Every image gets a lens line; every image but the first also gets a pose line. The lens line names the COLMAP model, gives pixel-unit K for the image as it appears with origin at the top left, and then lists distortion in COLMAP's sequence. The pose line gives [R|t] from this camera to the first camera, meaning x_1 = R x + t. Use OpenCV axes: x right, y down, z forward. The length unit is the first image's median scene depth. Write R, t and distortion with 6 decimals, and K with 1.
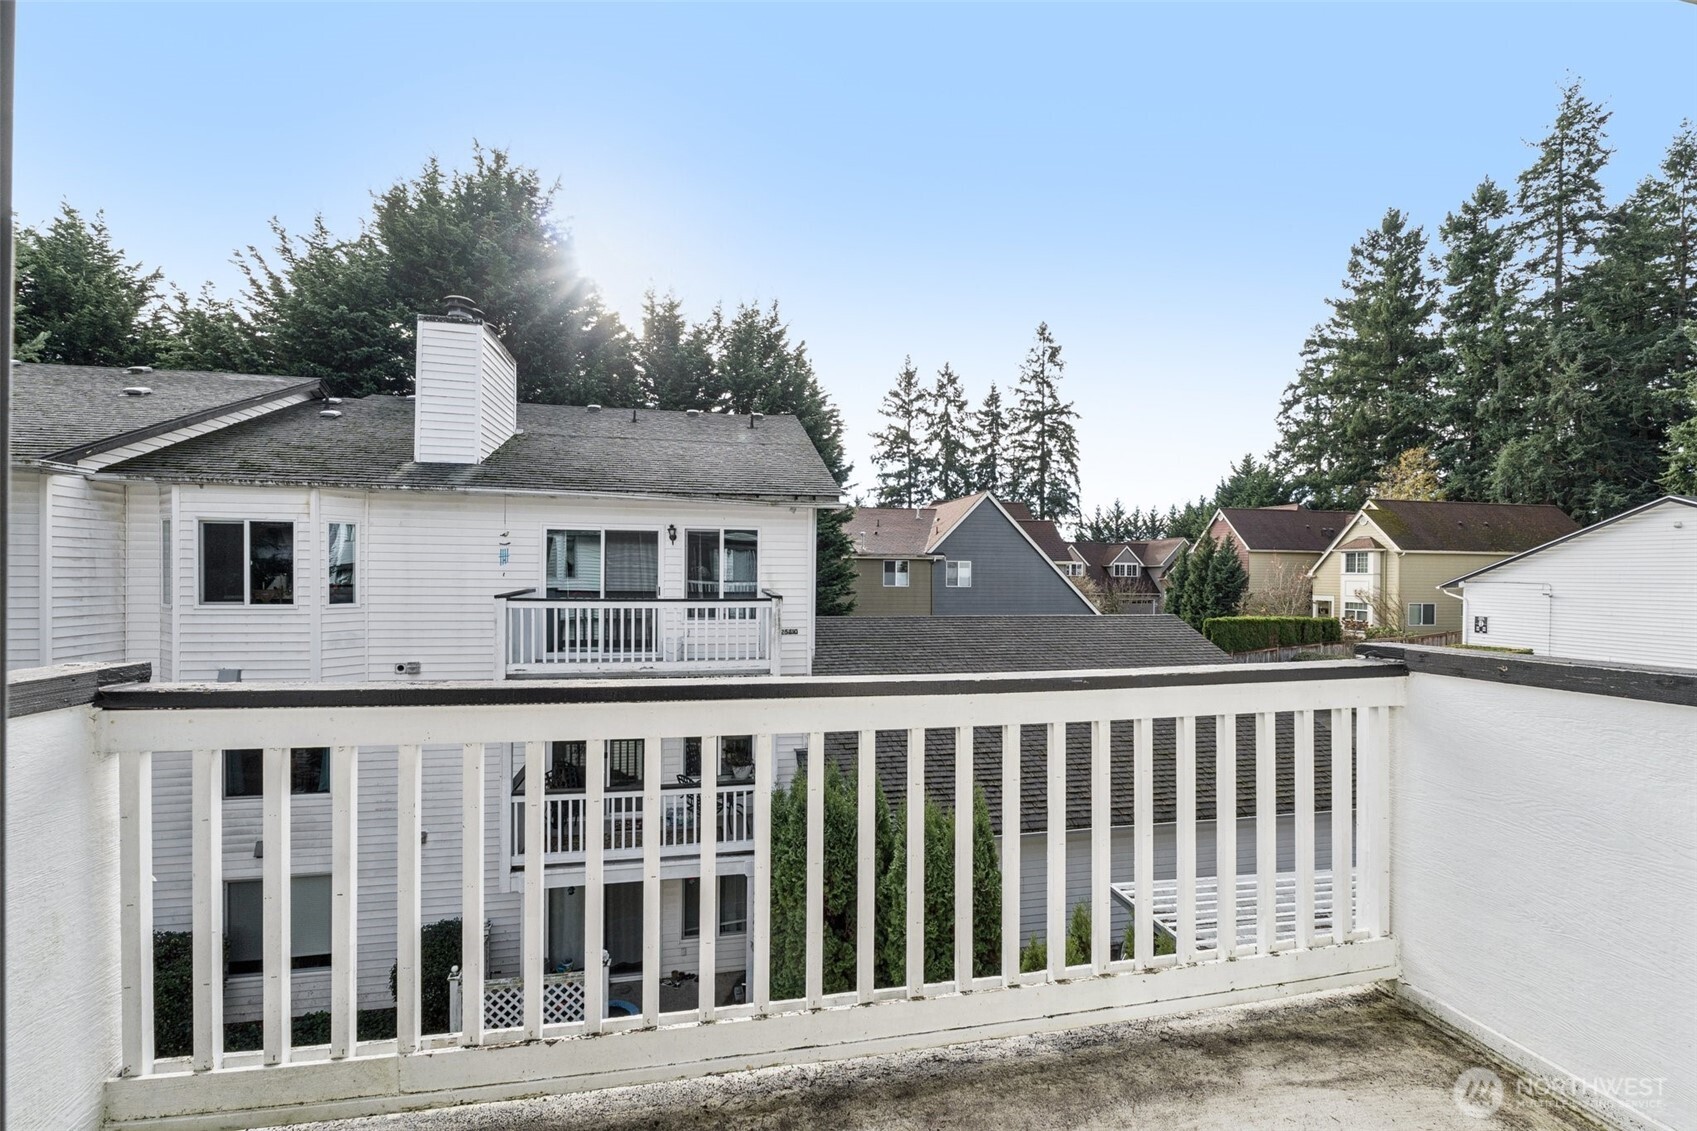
lens RADIAL K [[709.4, 0, 845.5], [0, 709.4, 574.7], [0, 0, 1]] dist [-0.013355, 0.000470]
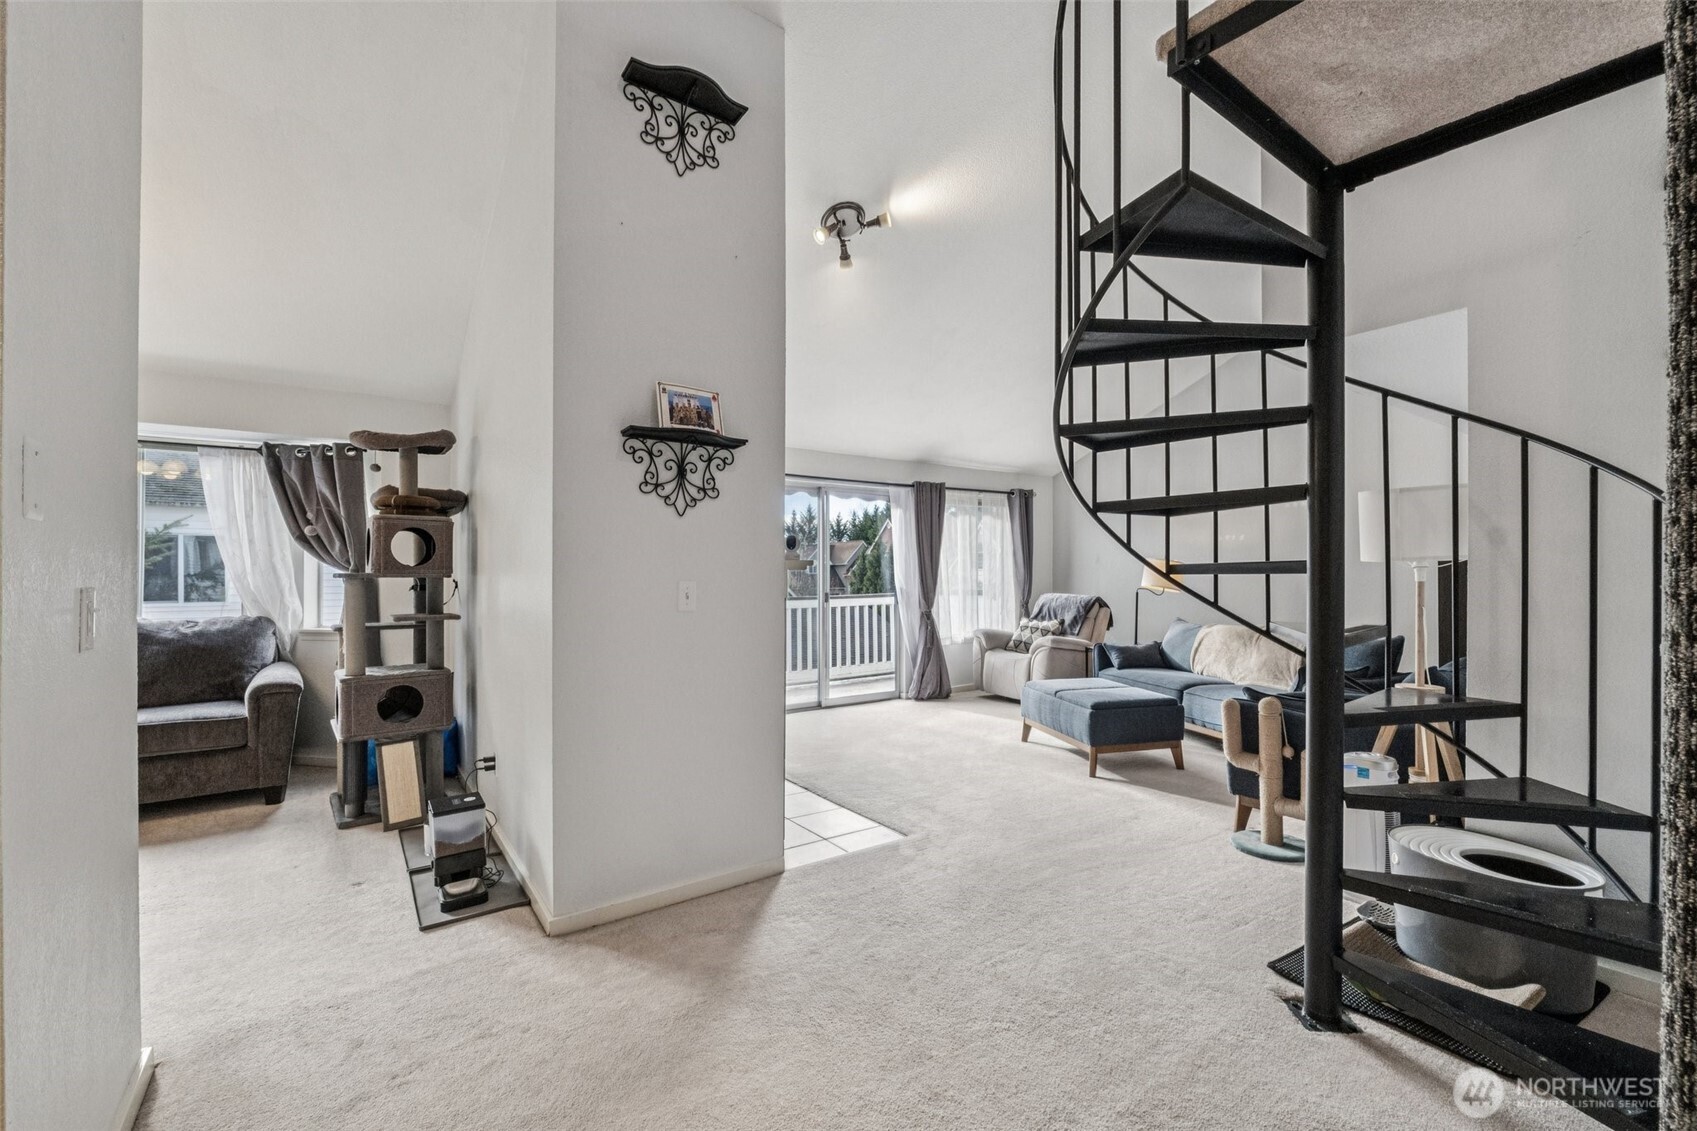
lens RADIAL K [[709.4, 0, 844.4], [0, 709.4, 571.3], [0, 0, 1]] dist [-0.013355, 0.000470]
pose [[0.912758, -0.007606, 0.408431, -0.061038], [0.008498, 0.999964, -0.000370, -0.000341], [-0.408413, 0.003809, 0.912789, -0.126011]]
